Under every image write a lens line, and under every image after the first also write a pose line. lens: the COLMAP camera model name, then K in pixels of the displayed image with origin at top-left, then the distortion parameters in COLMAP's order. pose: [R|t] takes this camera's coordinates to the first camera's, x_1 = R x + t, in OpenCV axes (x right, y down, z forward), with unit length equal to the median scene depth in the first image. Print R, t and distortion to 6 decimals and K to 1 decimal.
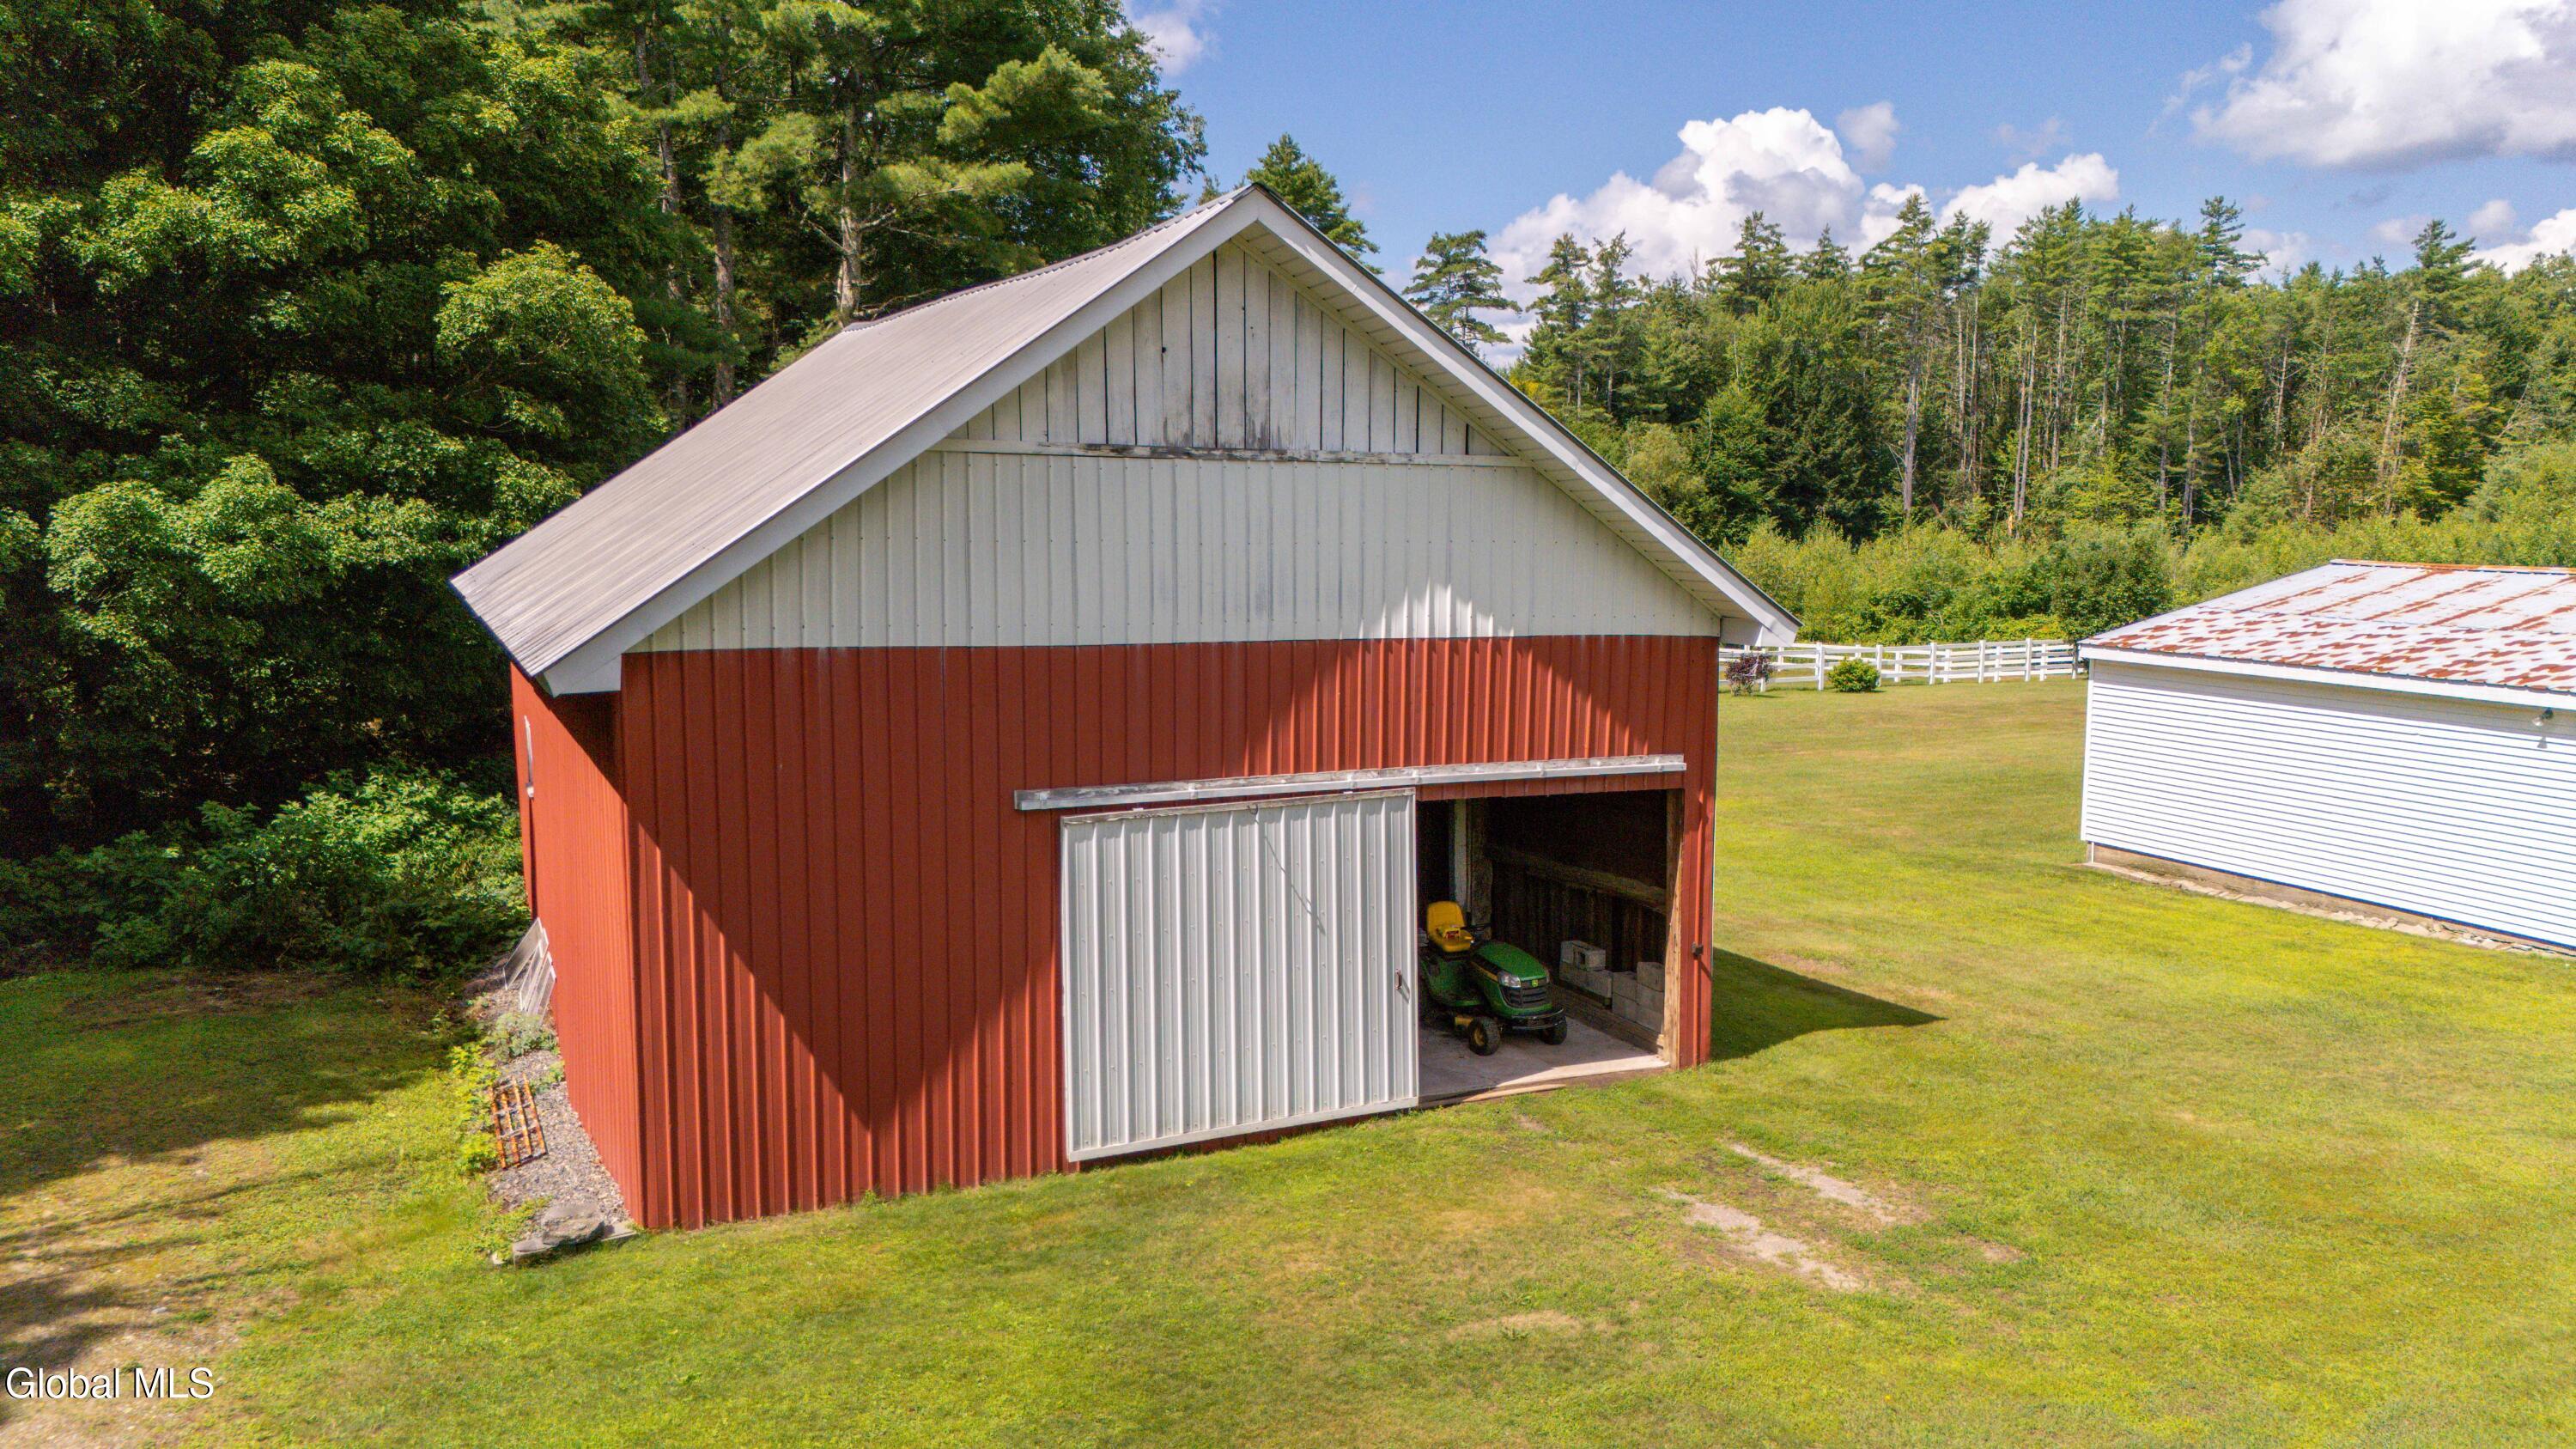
lens RADIAL K [[1878.2, 0, 1296.5], [0, 1878.2, 736.4], [0, 0, 1]] dist [0.101141, -0.121180]
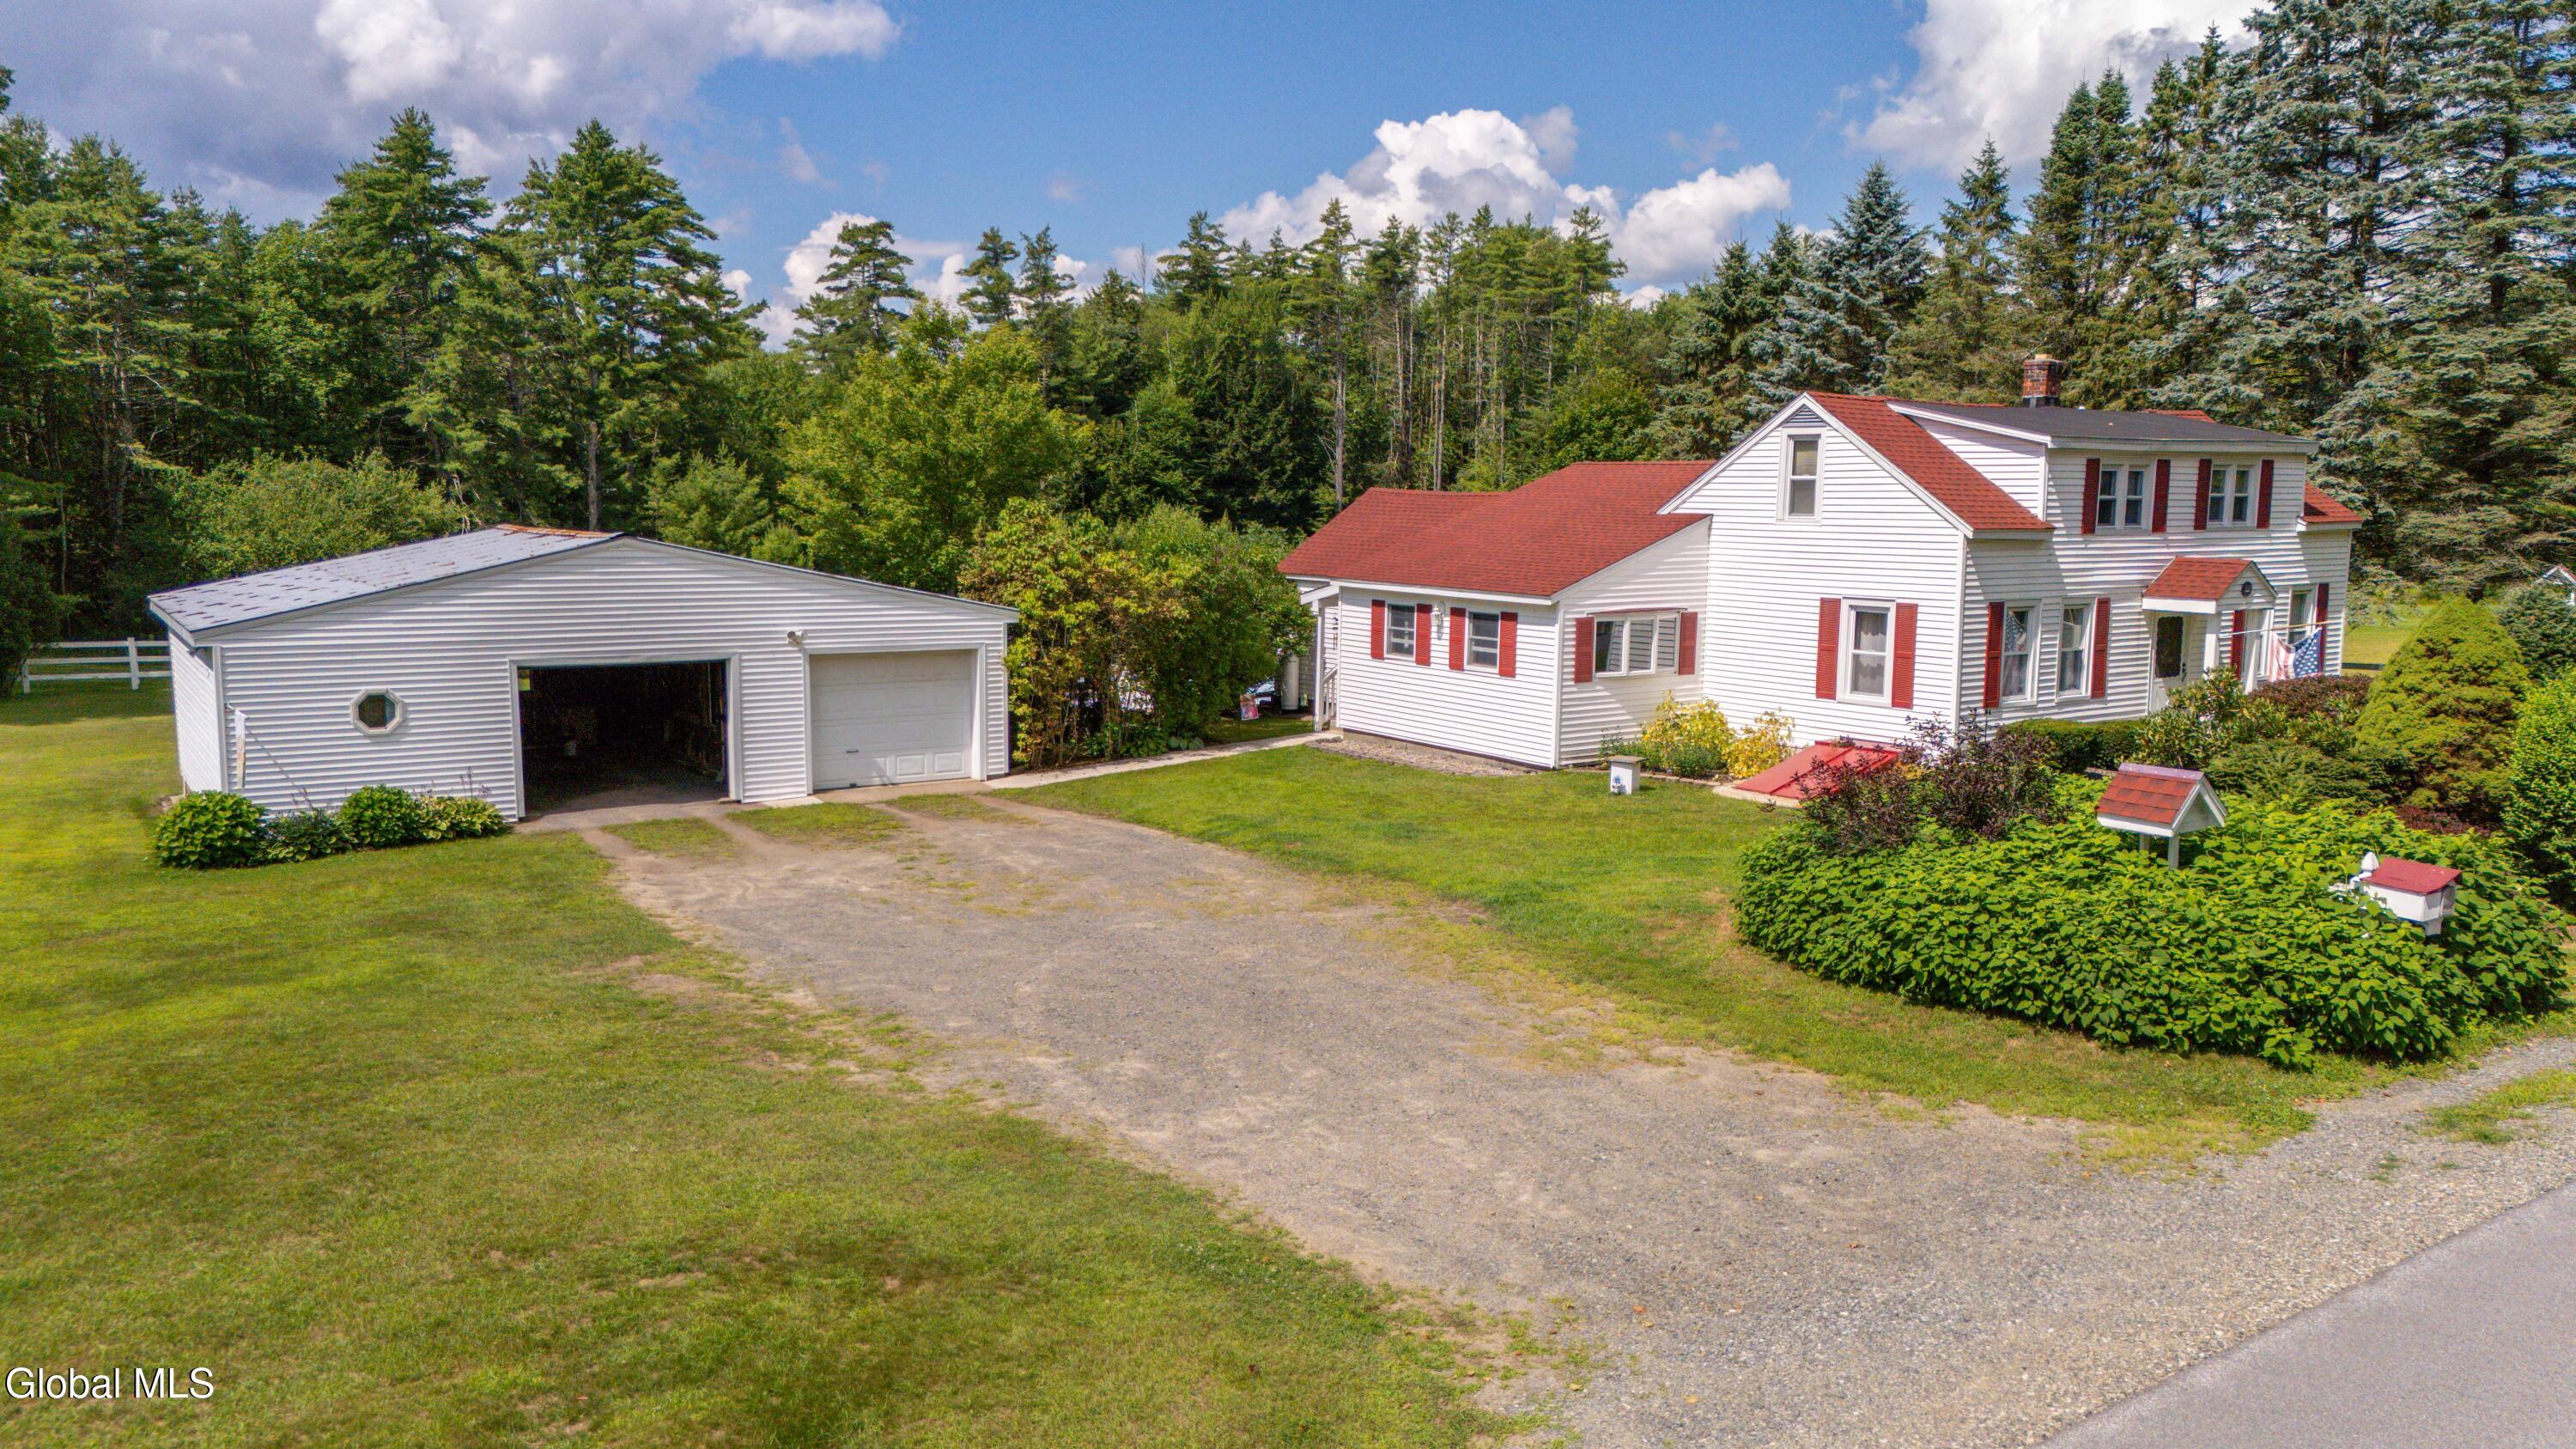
lens RADIAL K [[1878.2, 0, 1296.5], [0, 1878.2, 736.4], [0, 0, 1]] dist [0.101141, -0.121180]
pose [[0.989813, -0.020434, 0.140902, 0.161994], [0.019880, 0.999788, 0.005344, 0.006832], [-0.140982, -0.002489, 0.990009, -0.036486]]
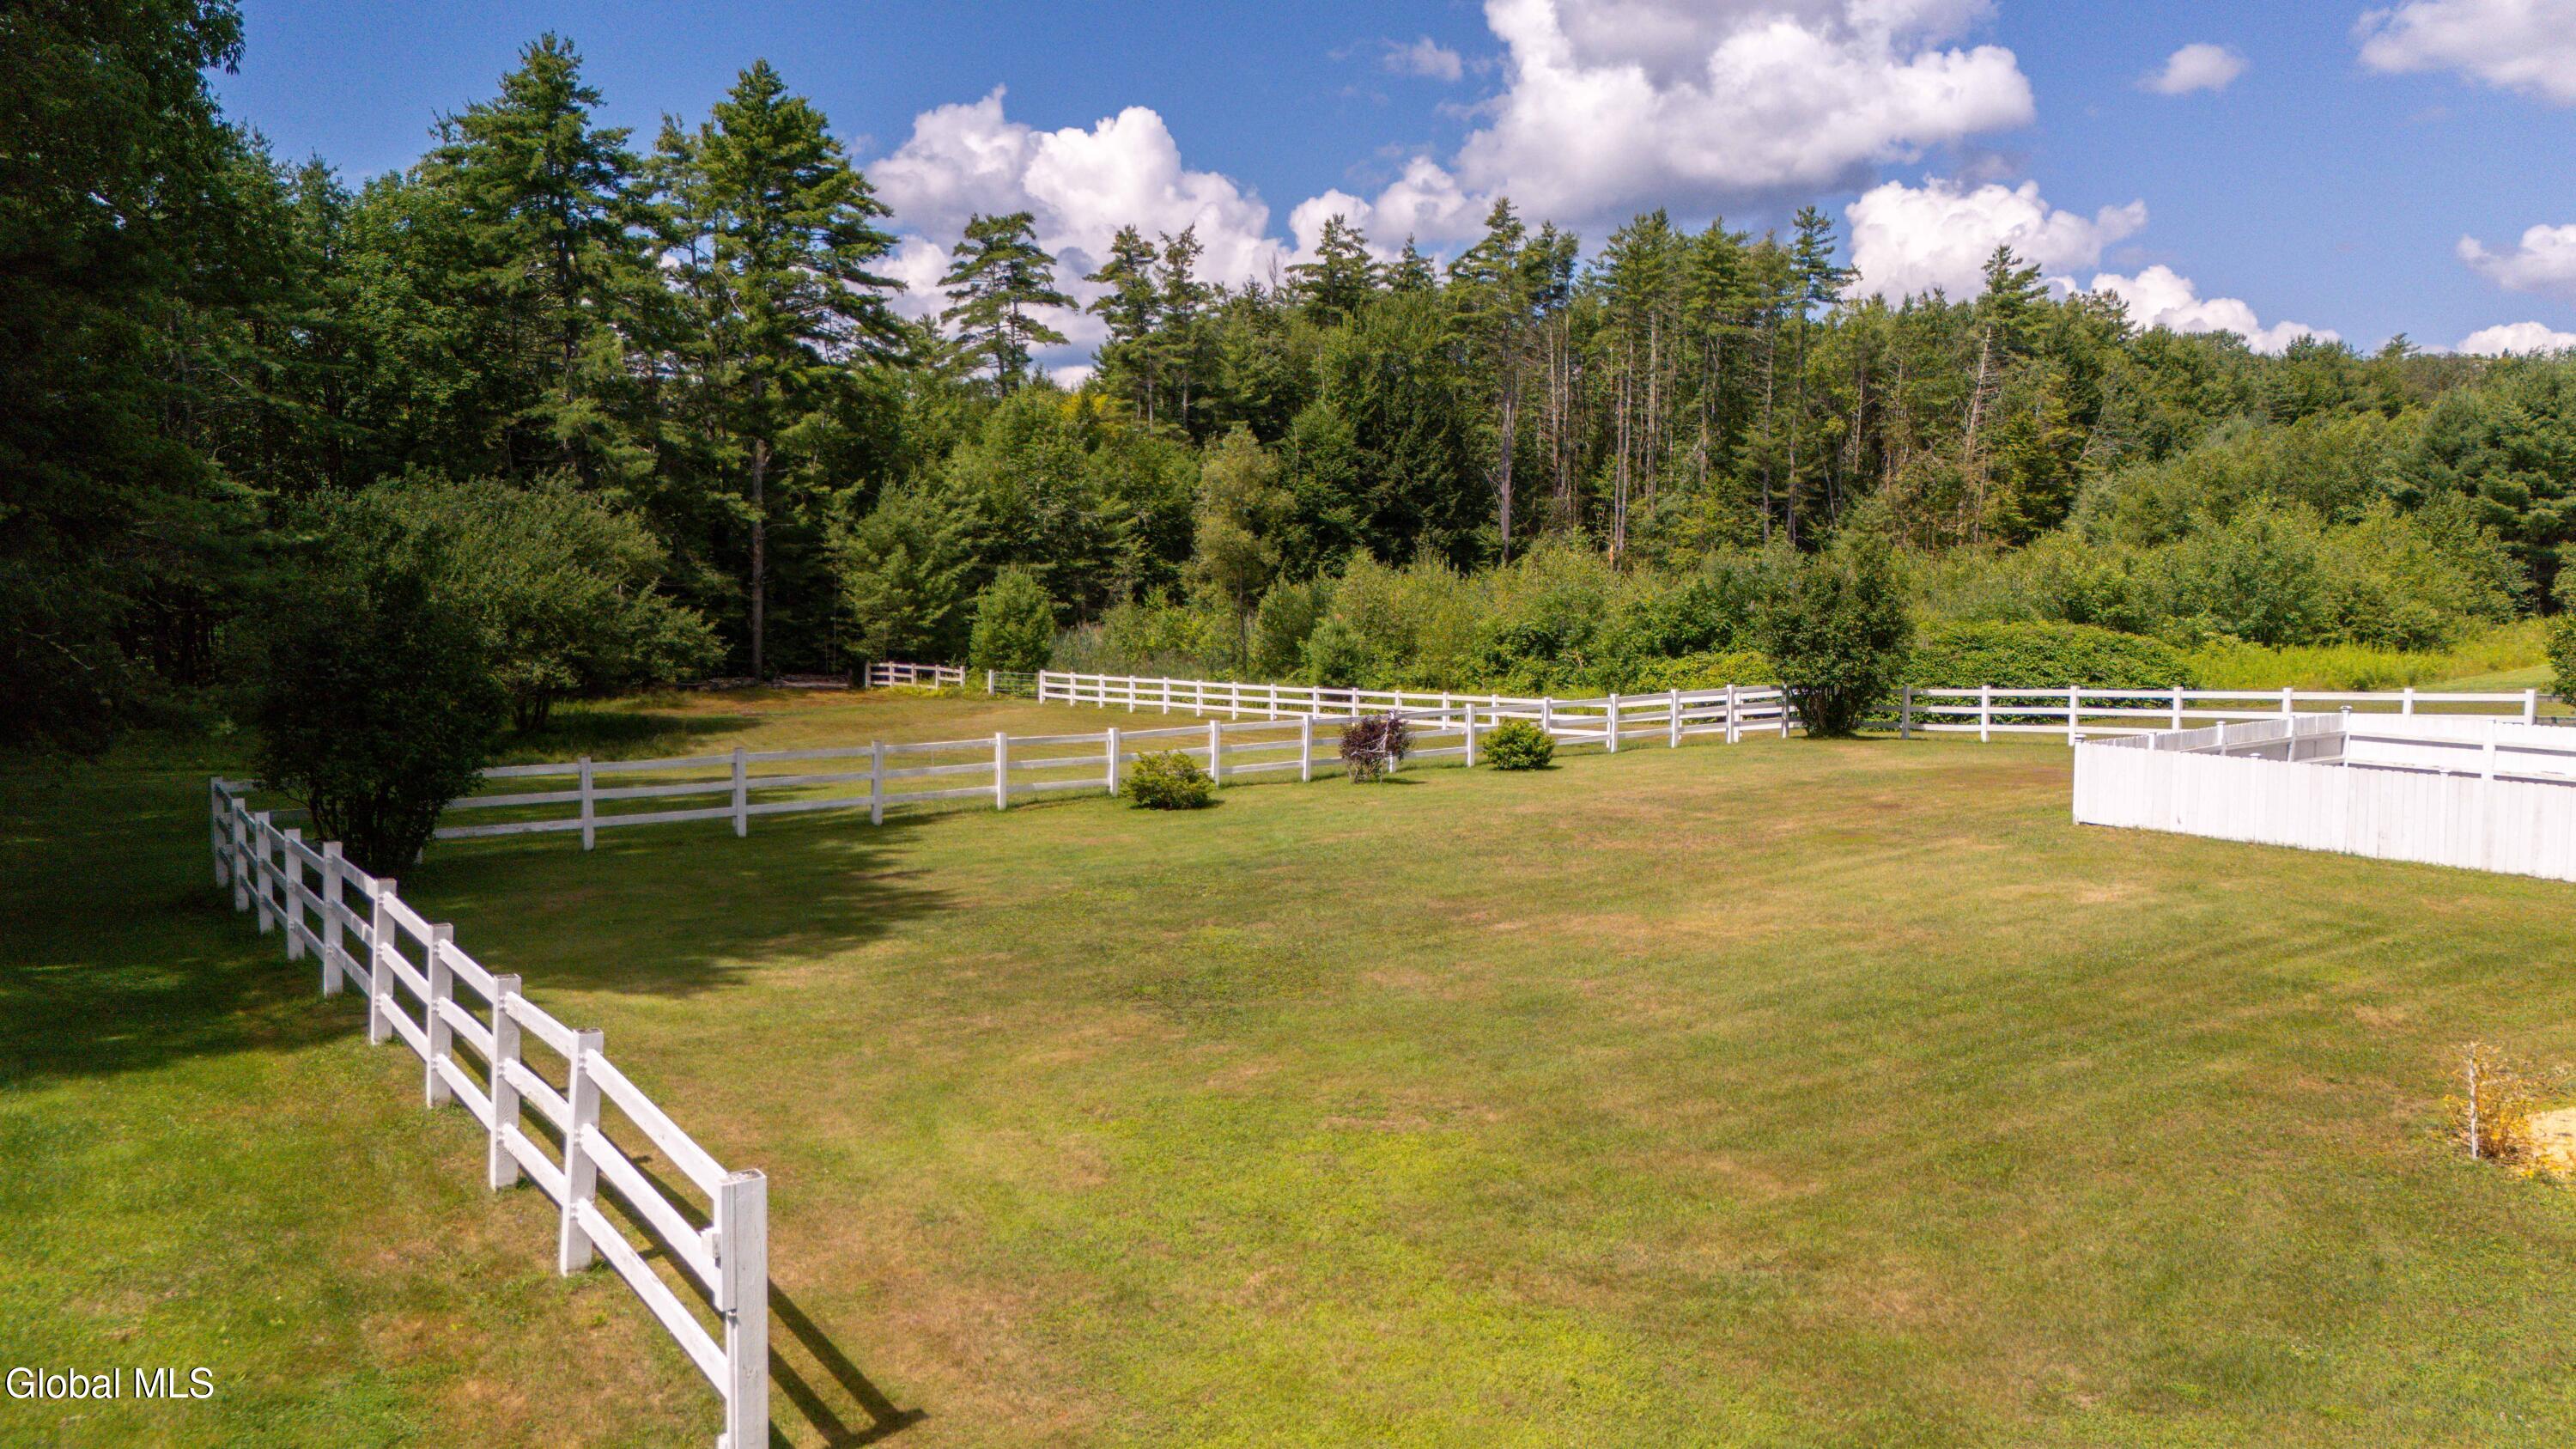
lens RADIAL K [[1878.2, 0, 1296.5], [0, 1878.2, 736.4], [0, 0, 1]] dist [0.101141, -0.121180]
pose [[0.977112, -0.026169, 0.211109, 0.028372], [0.031057, 0.999320, -0.019869, -0.009762], [-0.210445, 0.025971, 0.977261, 0.139546]]
